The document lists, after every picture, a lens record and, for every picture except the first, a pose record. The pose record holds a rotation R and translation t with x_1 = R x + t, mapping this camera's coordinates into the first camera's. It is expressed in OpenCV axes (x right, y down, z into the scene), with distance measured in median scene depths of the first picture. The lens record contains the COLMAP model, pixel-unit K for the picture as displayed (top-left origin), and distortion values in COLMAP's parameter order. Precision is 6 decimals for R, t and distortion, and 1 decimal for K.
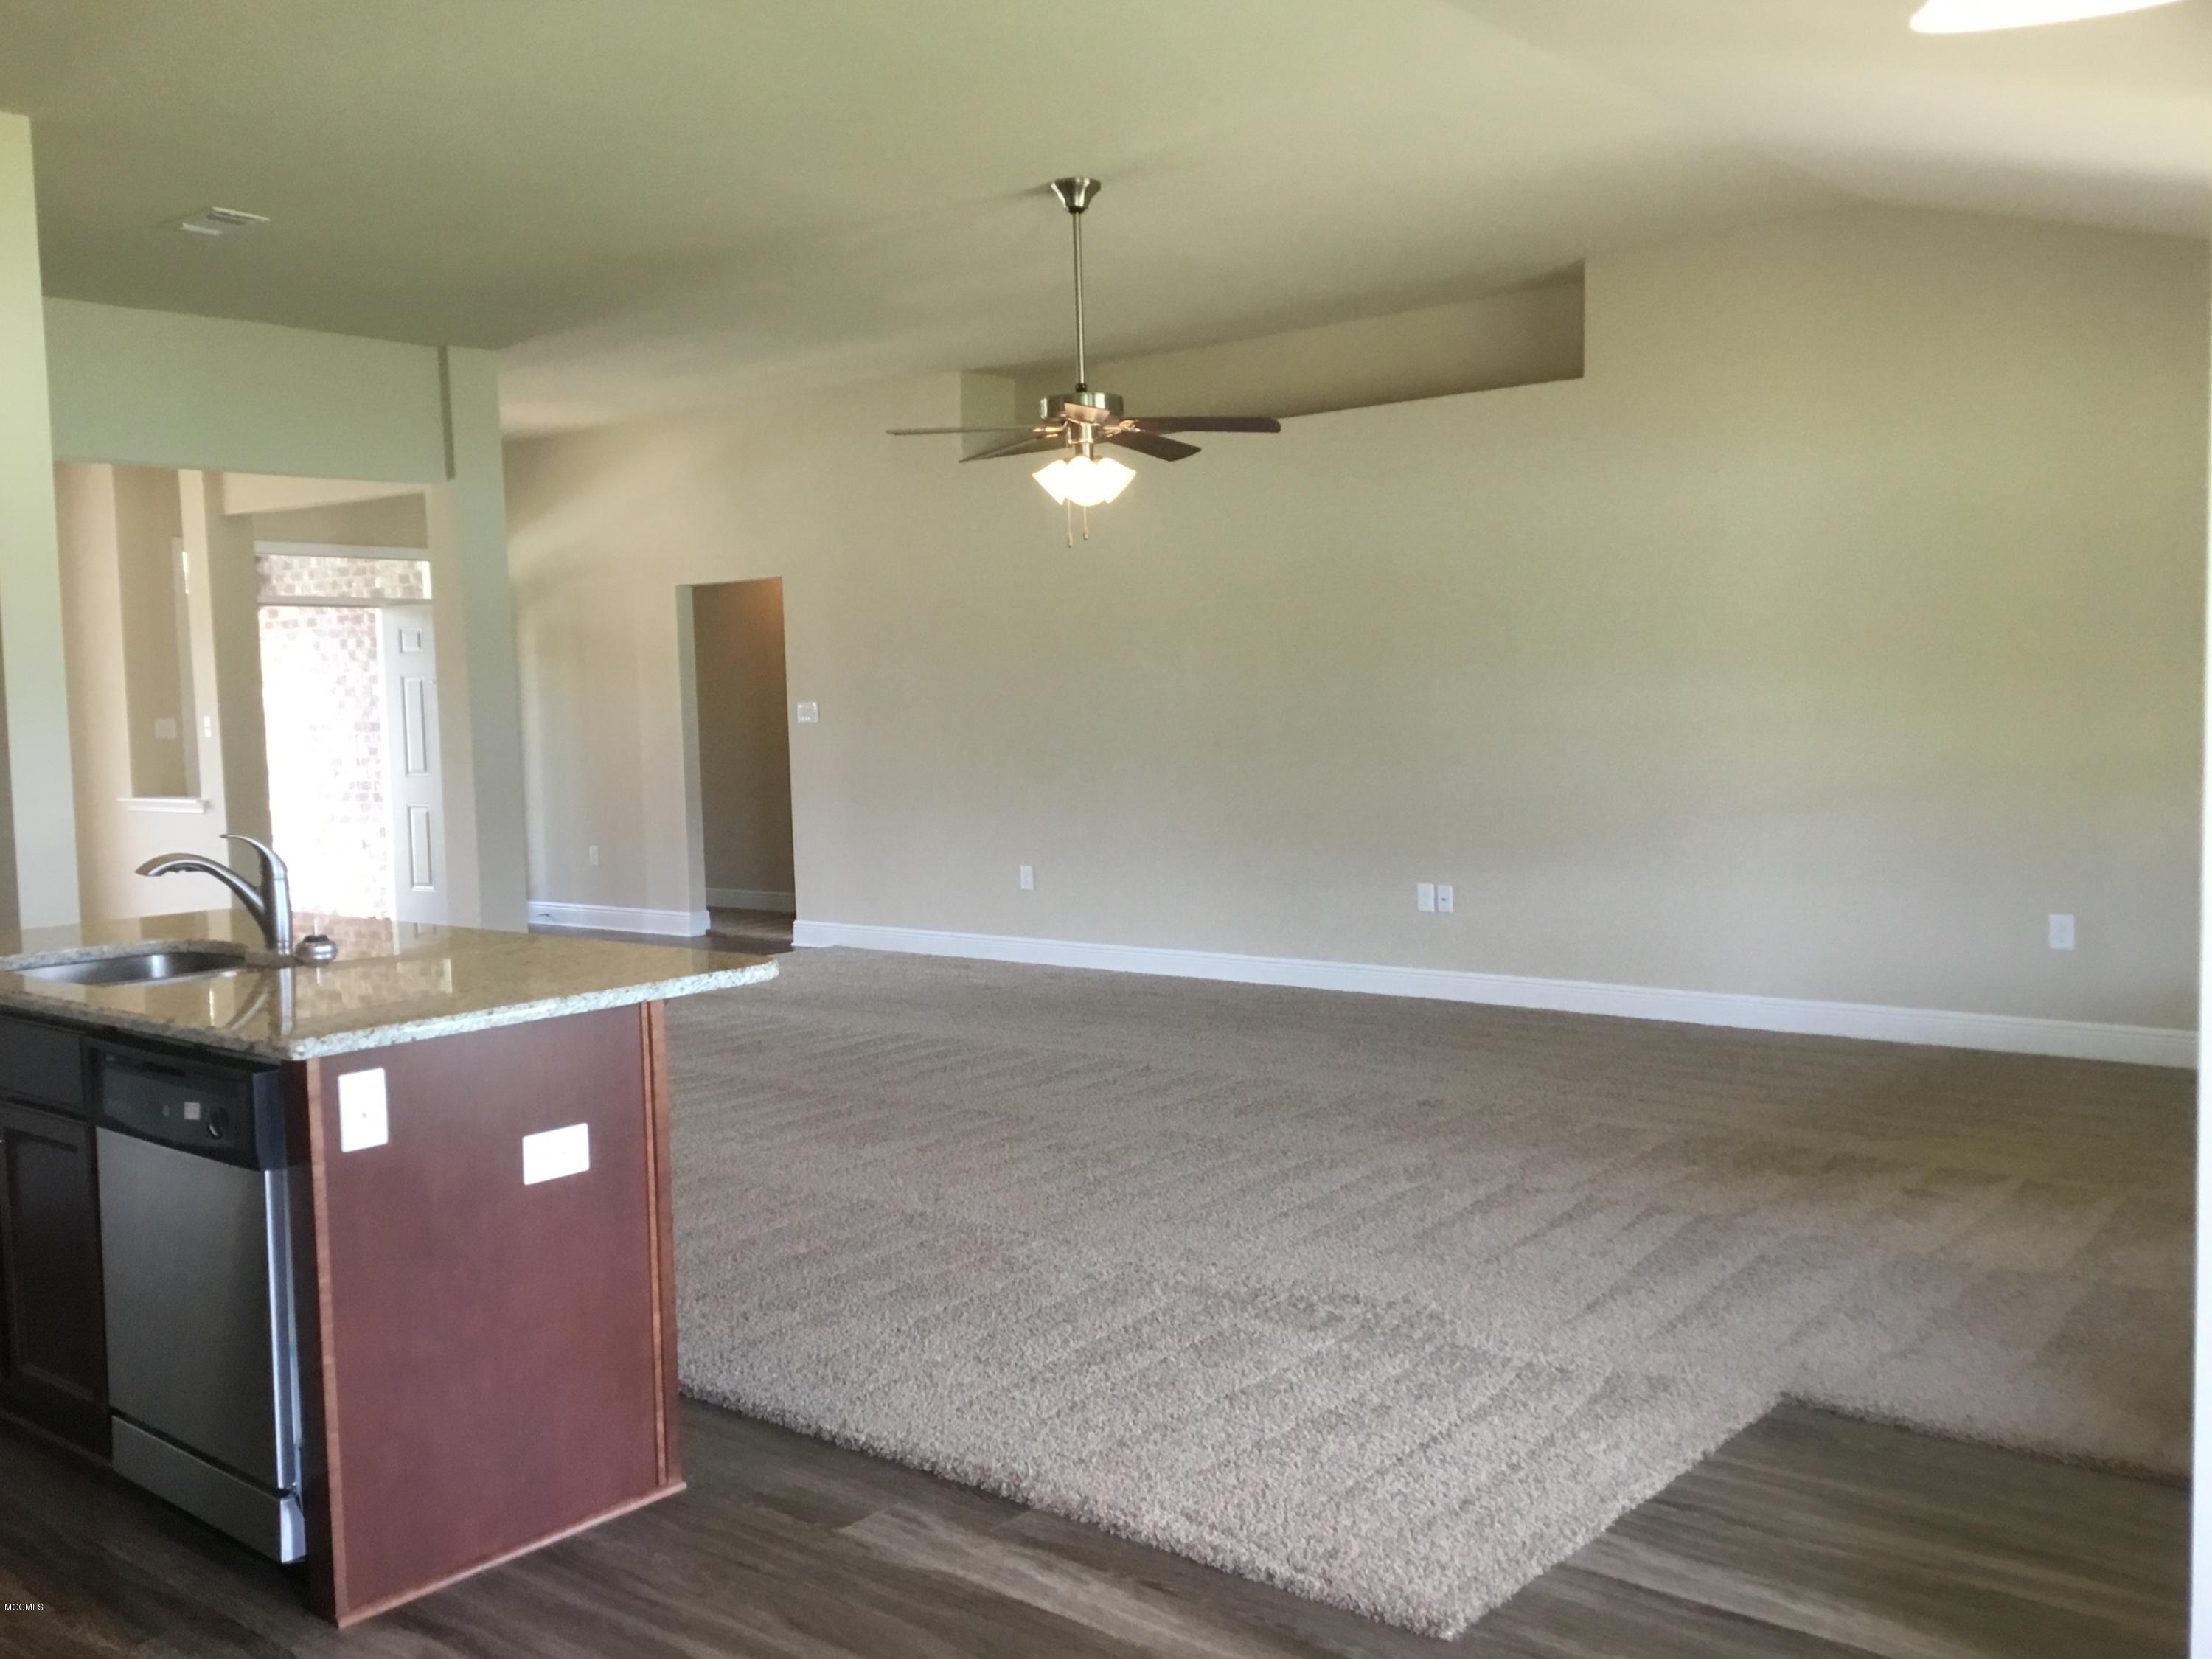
lens RADIAL K [[2009.4, 0, 1078.2], [0, 2009.4, 868.5], [0, 0, 1]] dist [0.053401, 0.000000]
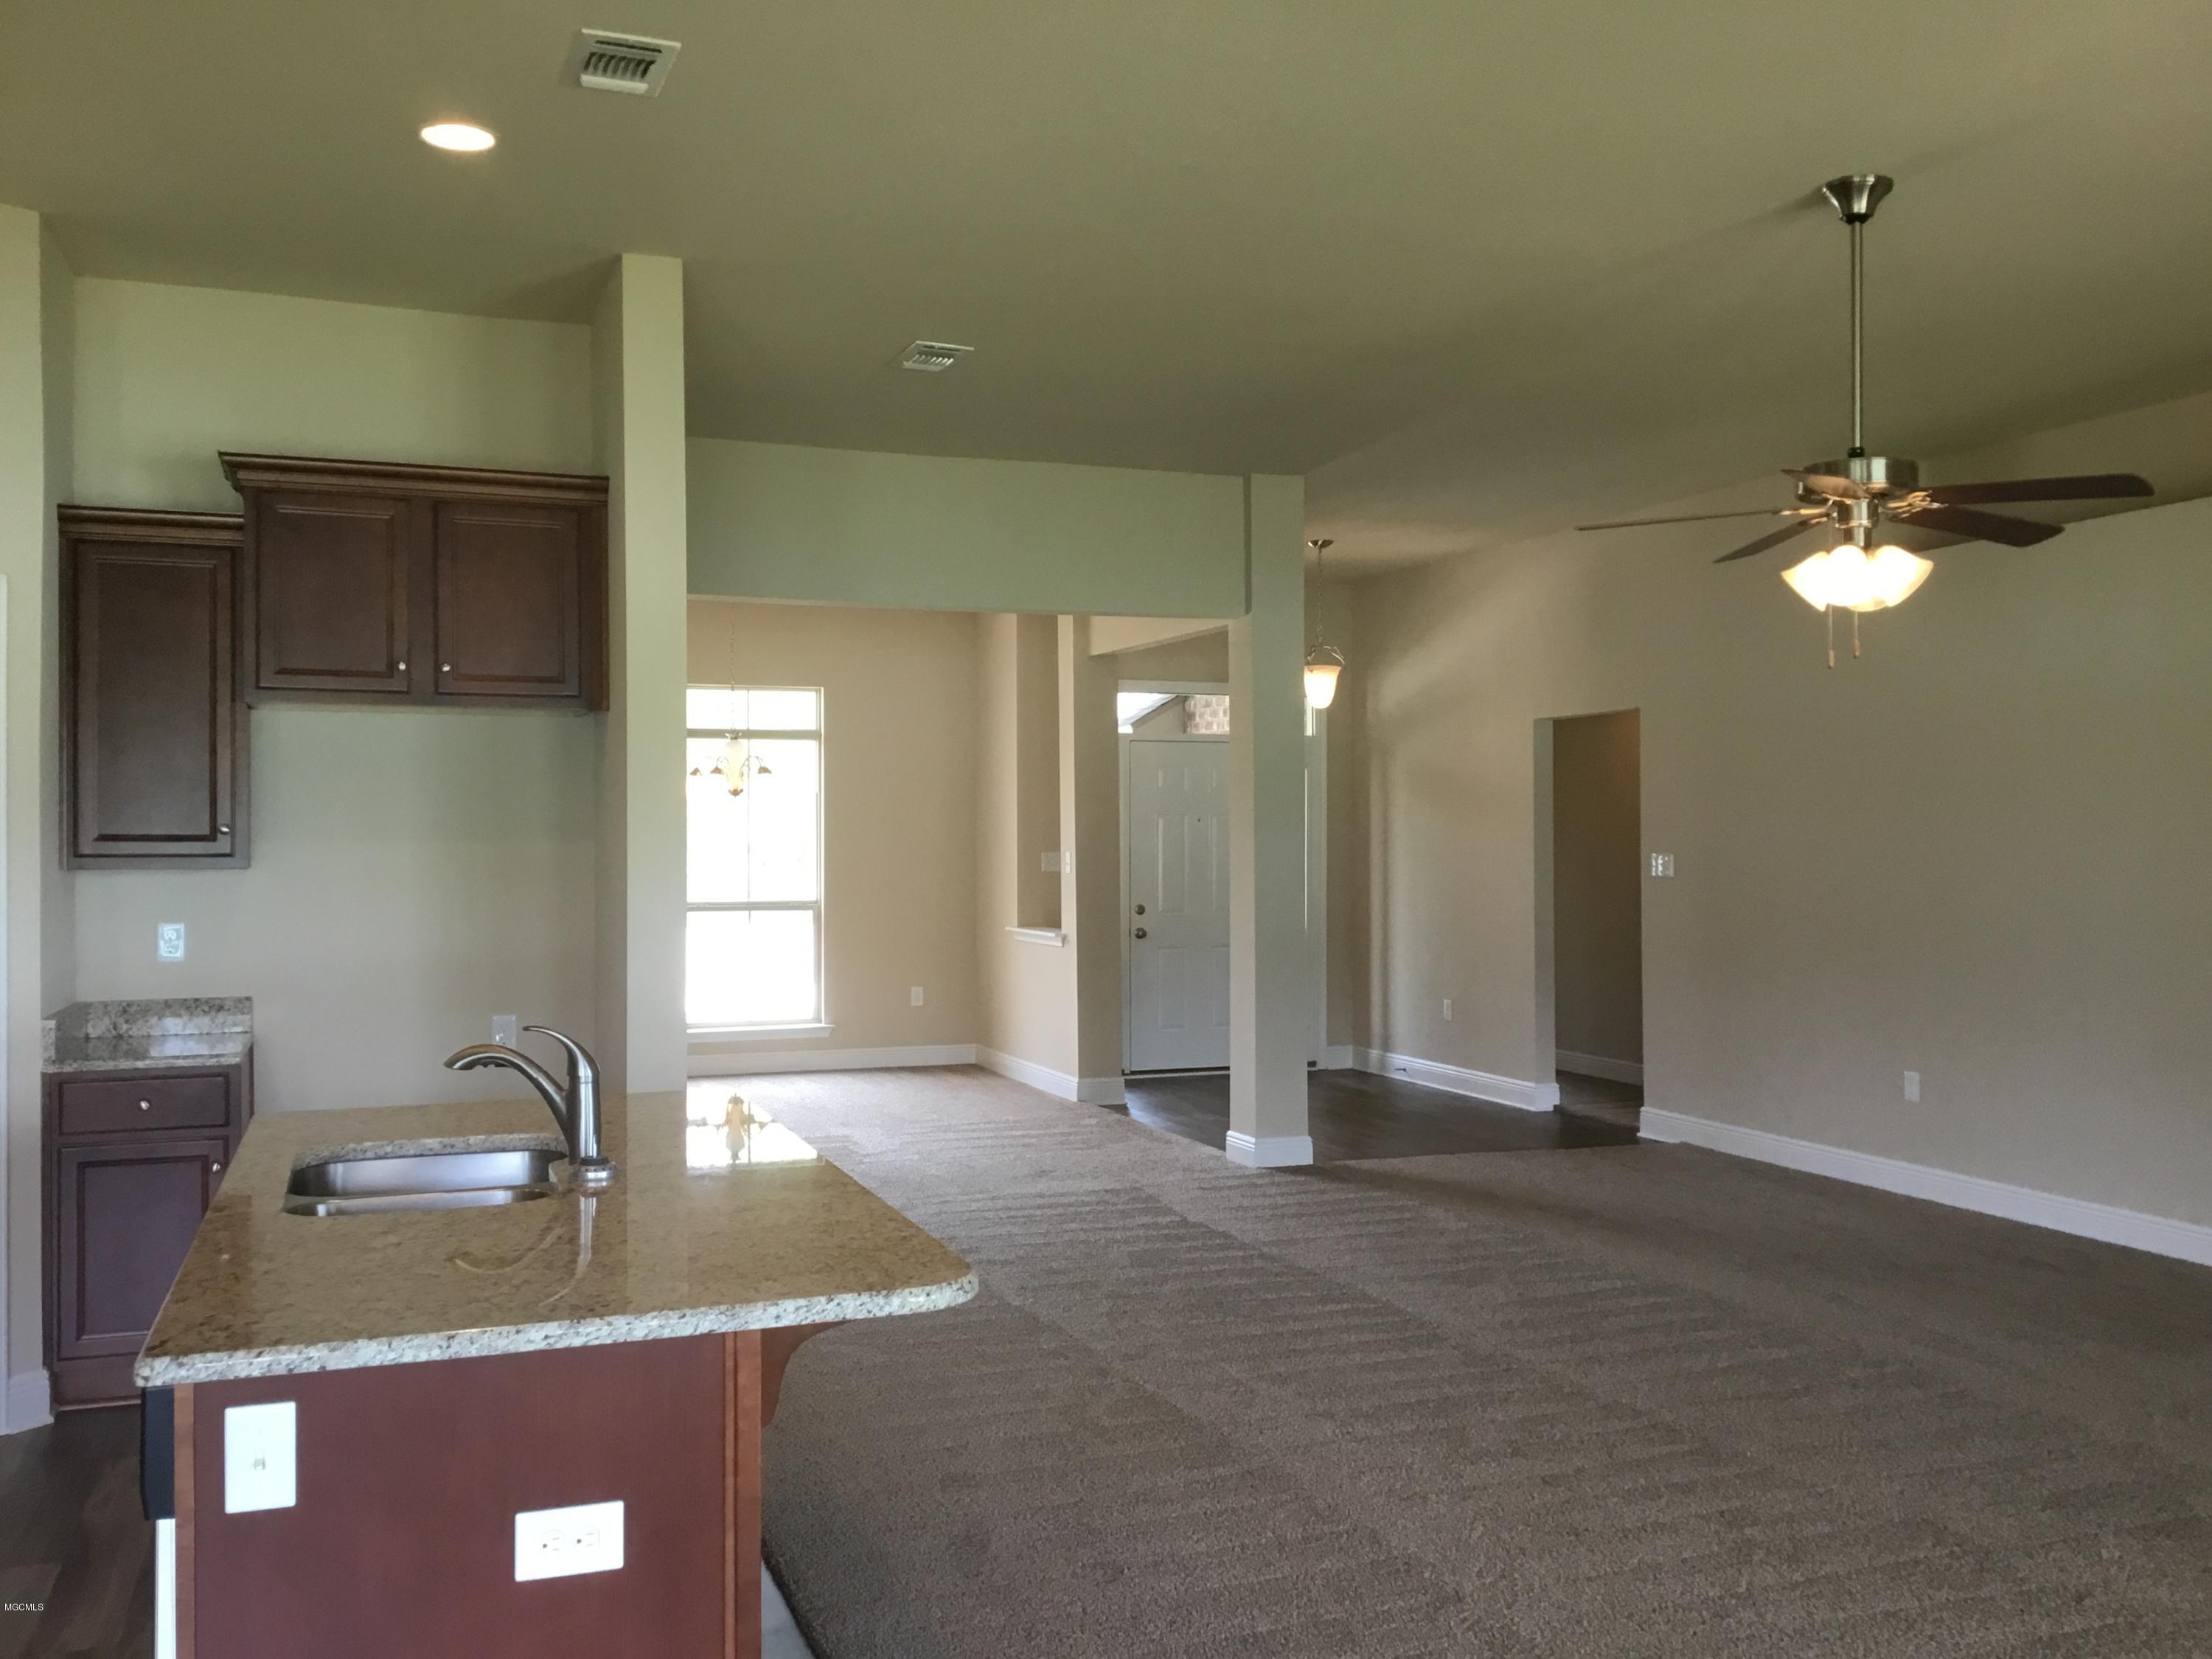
lens RADIAL K [[1981.5, 0, 1087.6], [0, 1981.5, 840.3], [0, 0, 1]] dist [0.105021, -0.172185]
pose [[0.868426, 0.023373, -0.495267, 0.124414], [-0.061139, 0.996313, -0.060186, -0.036948], [0.492034, 0.082547, 0.866654, 0.240141]]
